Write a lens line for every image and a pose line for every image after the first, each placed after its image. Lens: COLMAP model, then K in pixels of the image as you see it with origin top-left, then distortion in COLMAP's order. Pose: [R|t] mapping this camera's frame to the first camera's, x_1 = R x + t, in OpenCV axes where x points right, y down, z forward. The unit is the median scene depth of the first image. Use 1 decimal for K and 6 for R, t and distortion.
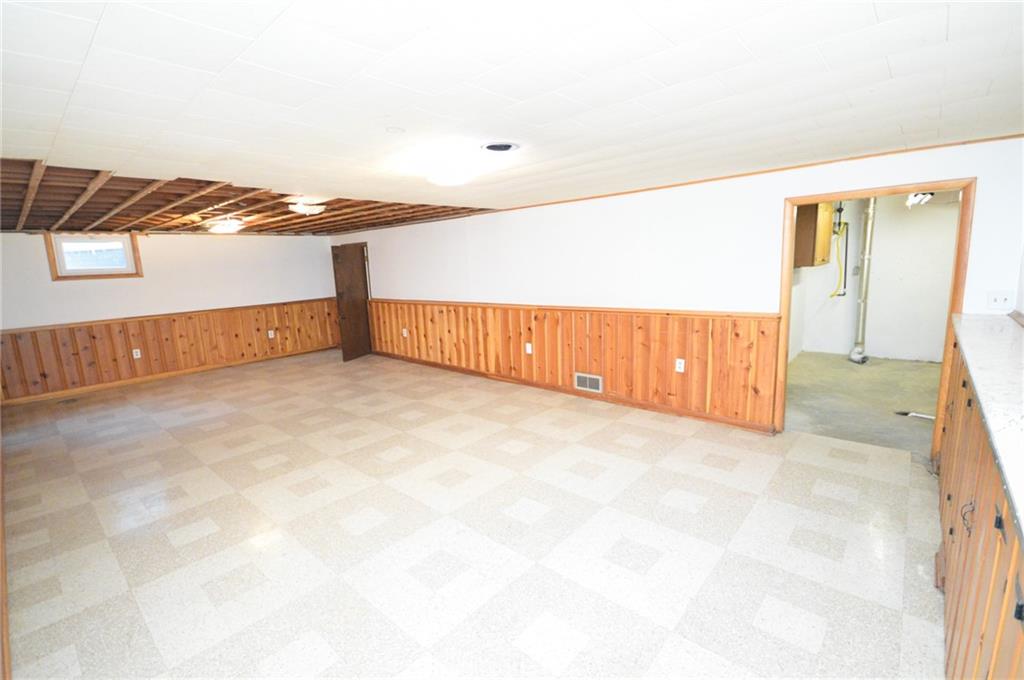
lens RADIAL K [[457.1, 0, 509.1], [0, 457.1, 341.7], [0, 0, 1]] dist [-0.001552, -0.000842]
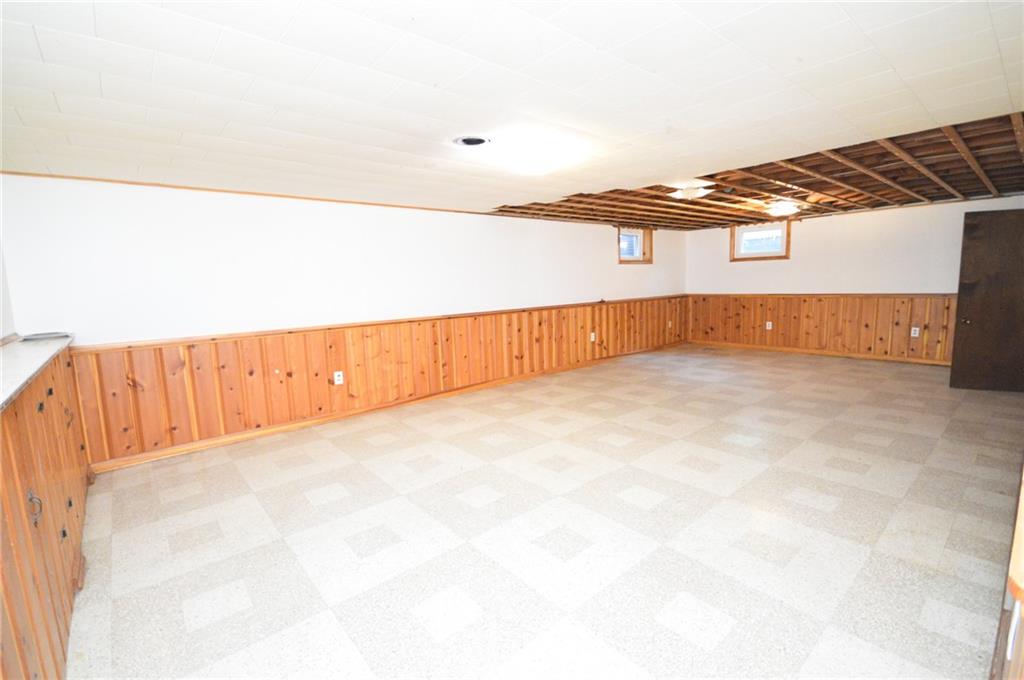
lens RADIAL K [[457.1, 0, 509.8], [0, 457.1, 340.6], [0, 0, 1]] dist [-0.001552, -0.000842]
pose [[-0.133526, 0.179014, -0.974744, 0.465169], [-0.134877, 0.971117, 0.196824, -0.085600], [0.981824, 0.157752, -0.105524, 0.541168]]
